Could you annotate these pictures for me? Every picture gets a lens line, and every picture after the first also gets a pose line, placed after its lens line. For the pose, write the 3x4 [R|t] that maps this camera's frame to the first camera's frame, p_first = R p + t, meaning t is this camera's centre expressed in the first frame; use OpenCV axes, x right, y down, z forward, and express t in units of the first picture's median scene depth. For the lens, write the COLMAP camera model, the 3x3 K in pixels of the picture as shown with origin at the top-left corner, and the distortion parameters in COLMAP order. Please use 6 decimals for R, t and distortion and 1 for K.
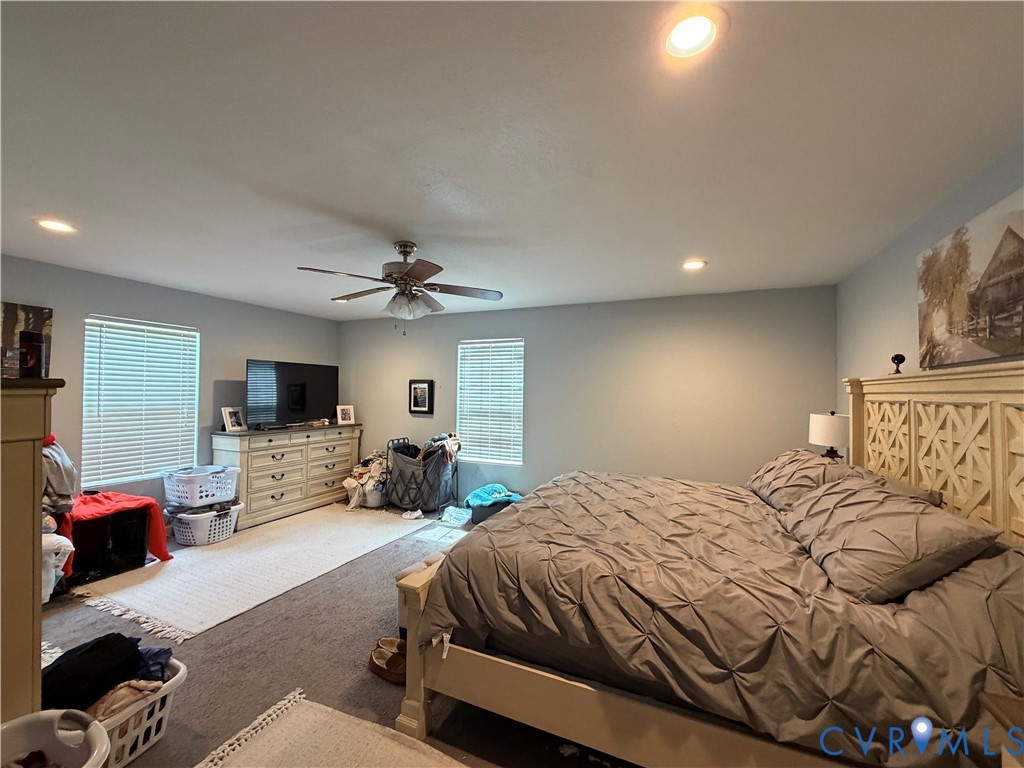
lens RADIAL K [[410.2, 0, 512.0], [0, 410.2, 384.0], [0, 0, 1]] dist [-0.001250, 0.000032]
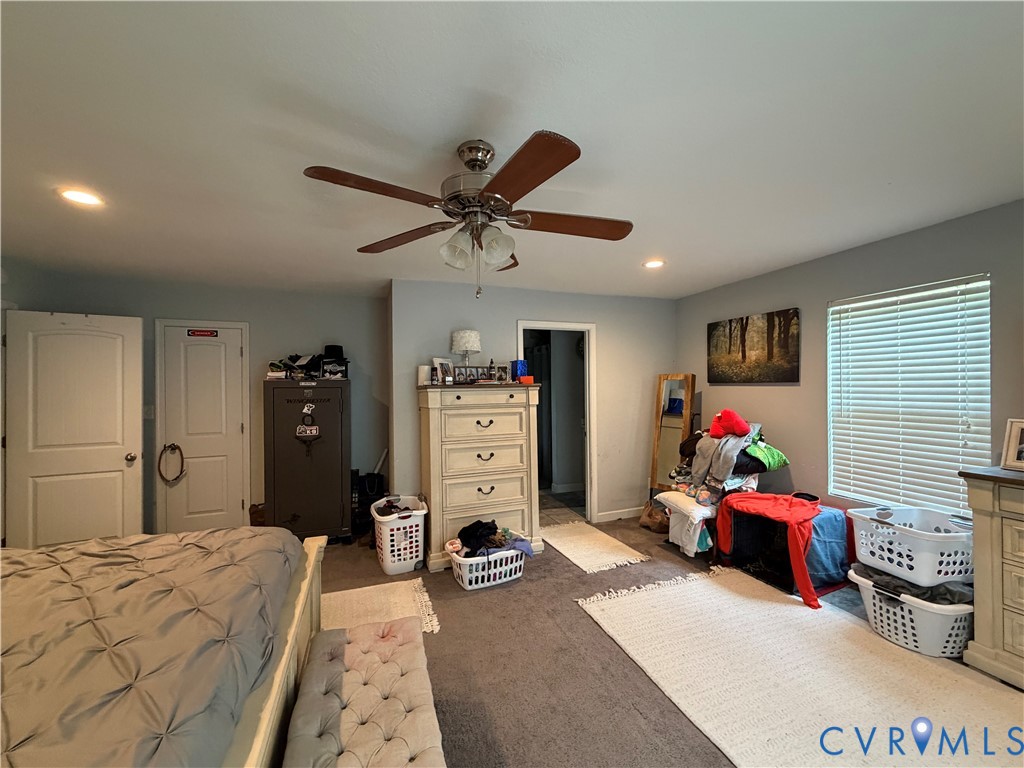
lens RADIAL K [[410.2, 0, 512.0], [0, 410.2, 384.0], [0, 0, 1]] dist [-0.001250, 0.000032]
pose [[-0.722447, -0.011726, -0.691326, 0.094938], [0.013273, 0.999437, -0.030823, 0.027587], [0.691298, -0.031444, -0.721885, 1.131596]]
